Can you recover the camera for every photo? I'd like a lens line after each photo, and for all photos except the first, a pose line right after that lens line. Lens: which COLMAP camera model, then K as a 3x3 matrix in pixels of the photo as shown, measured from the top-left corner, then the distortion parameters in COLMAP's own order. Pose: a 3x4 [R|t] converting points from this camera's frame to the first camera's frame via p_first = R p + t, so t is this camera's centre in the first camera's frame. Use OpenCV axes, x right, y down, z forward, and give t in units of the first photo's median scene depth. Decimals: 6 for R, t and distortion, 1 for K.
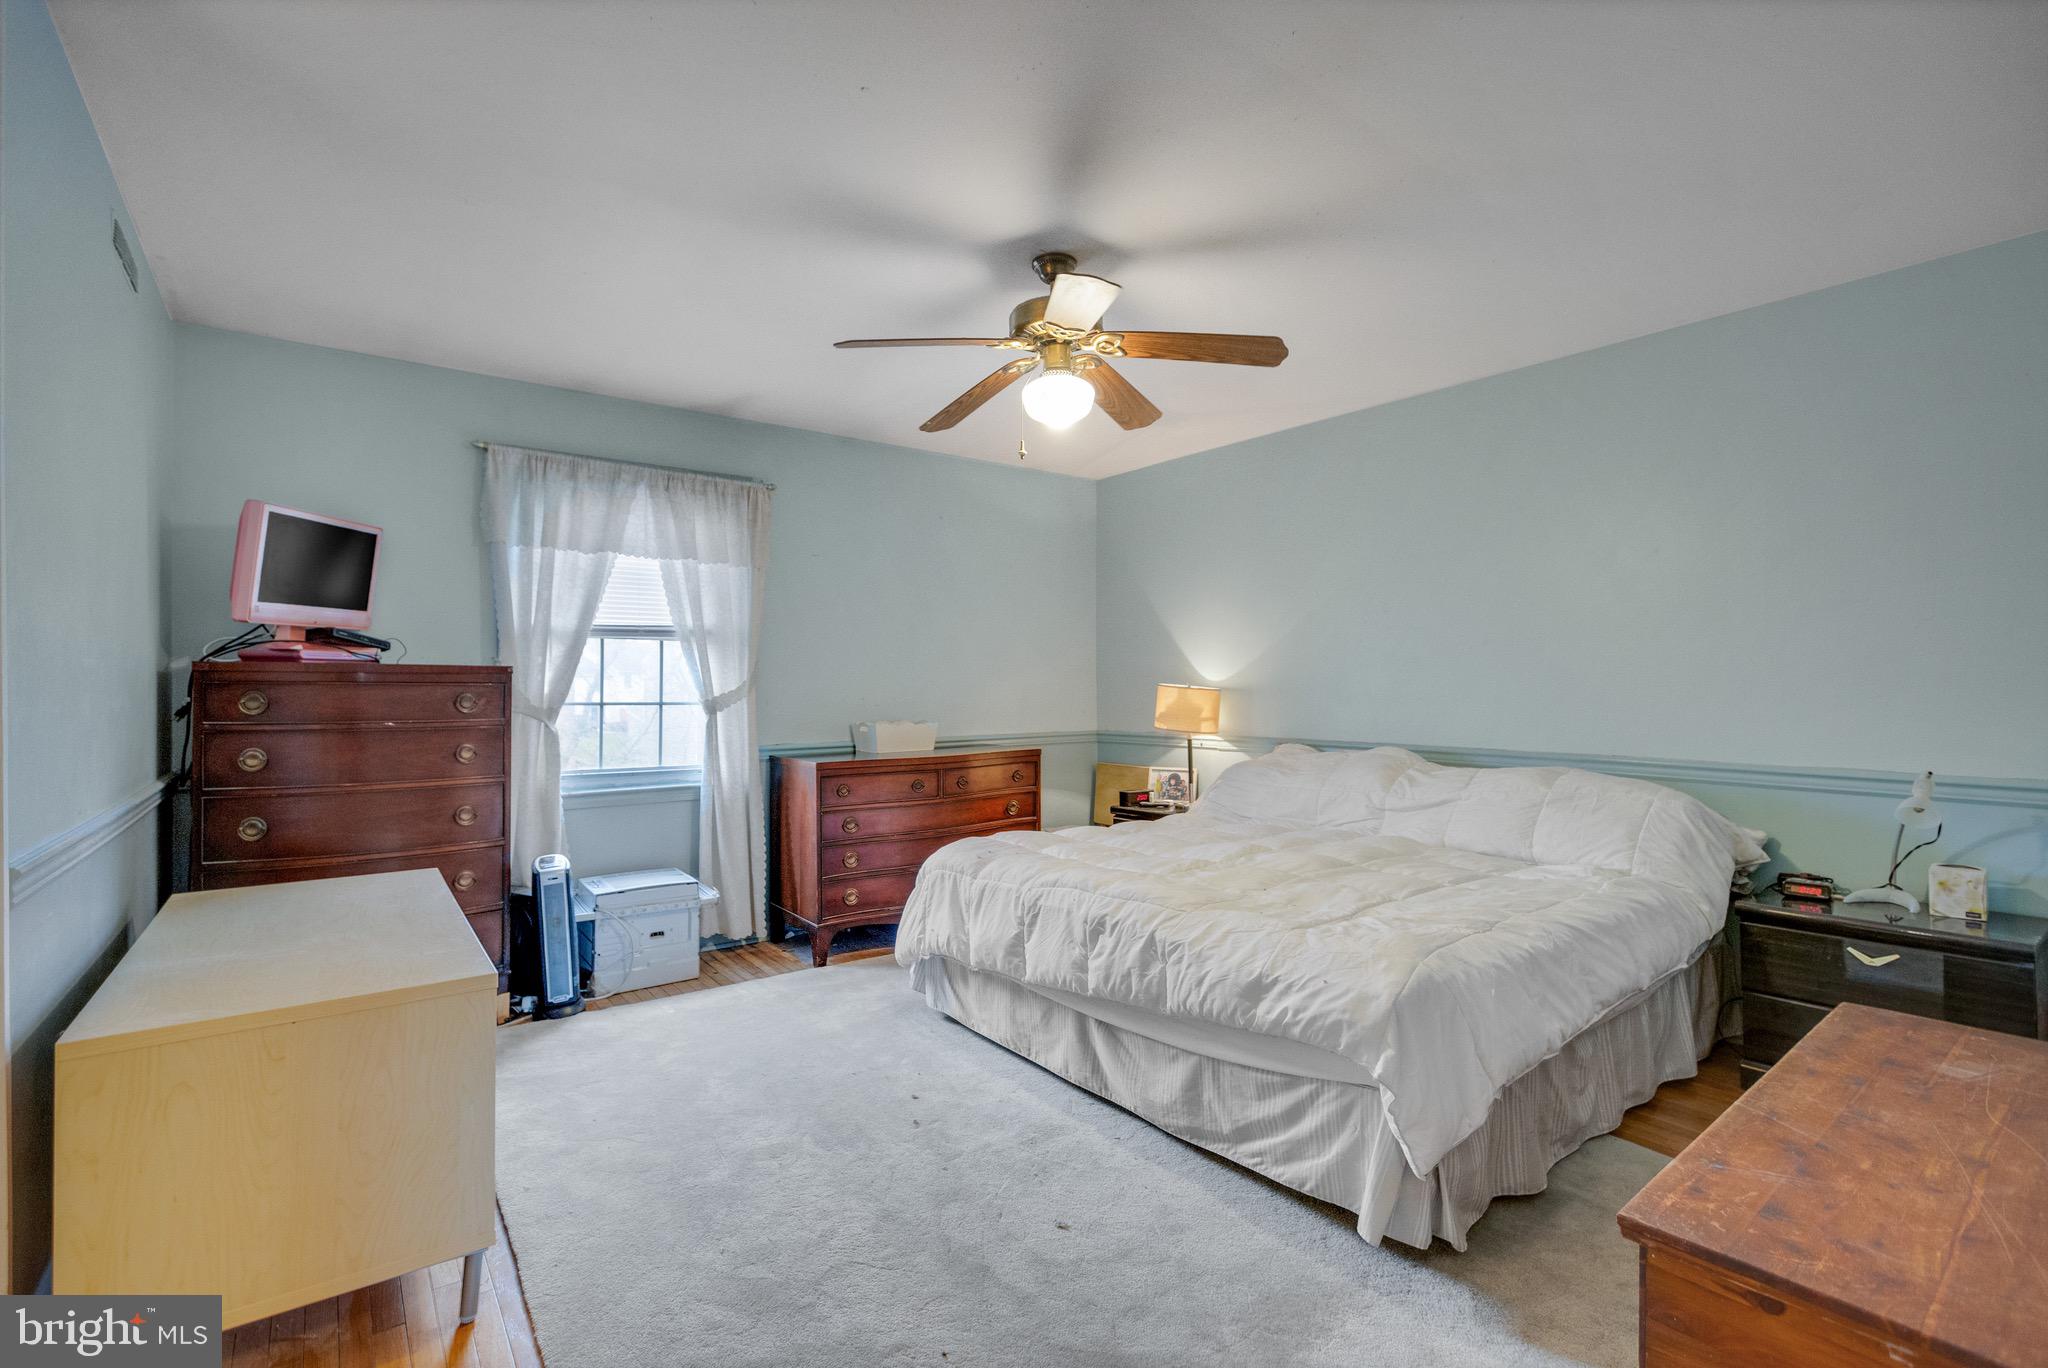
lens RADIAL K [[928.5, 0, 1028.7], [0, 928.5, 681.3], [0, 0, 1]] dist [0.000513, 0.000009]
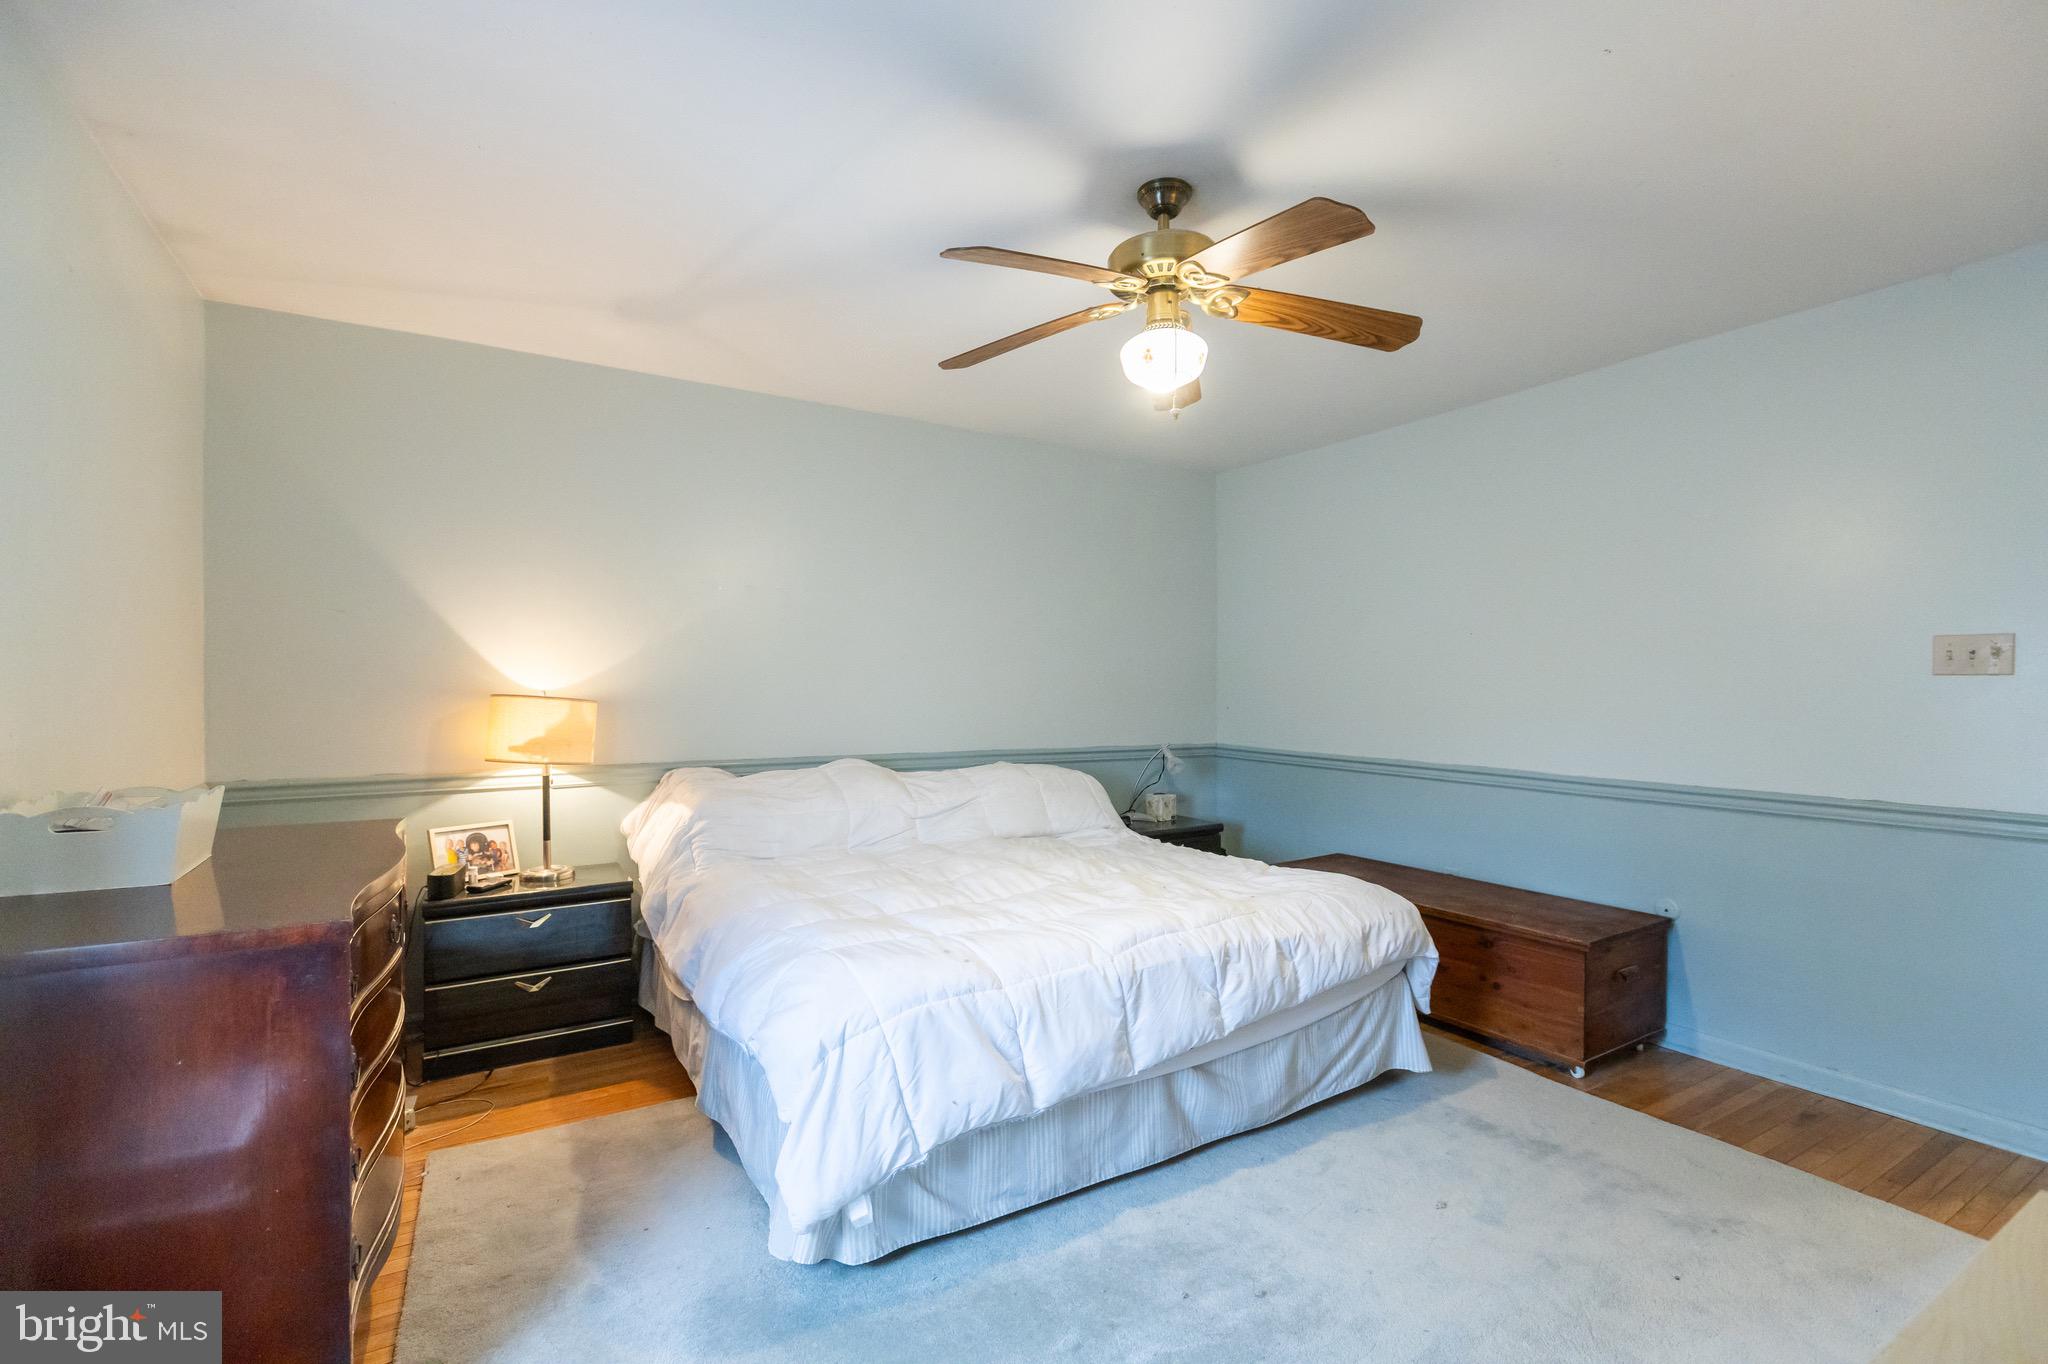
lens RADIAL K [[921.4, 0, 1028.7], [0, 921.4, 691.6], [0, 0, 1]] dist [0.004315, 0.000888]
pose [[0.094325, 0.000561, 0.995541, -0.835207], [-0.009039, 0.999959, 0.000292, -0.003582], [-0.995500, -0.009027, 0.094327, 1.066151]]
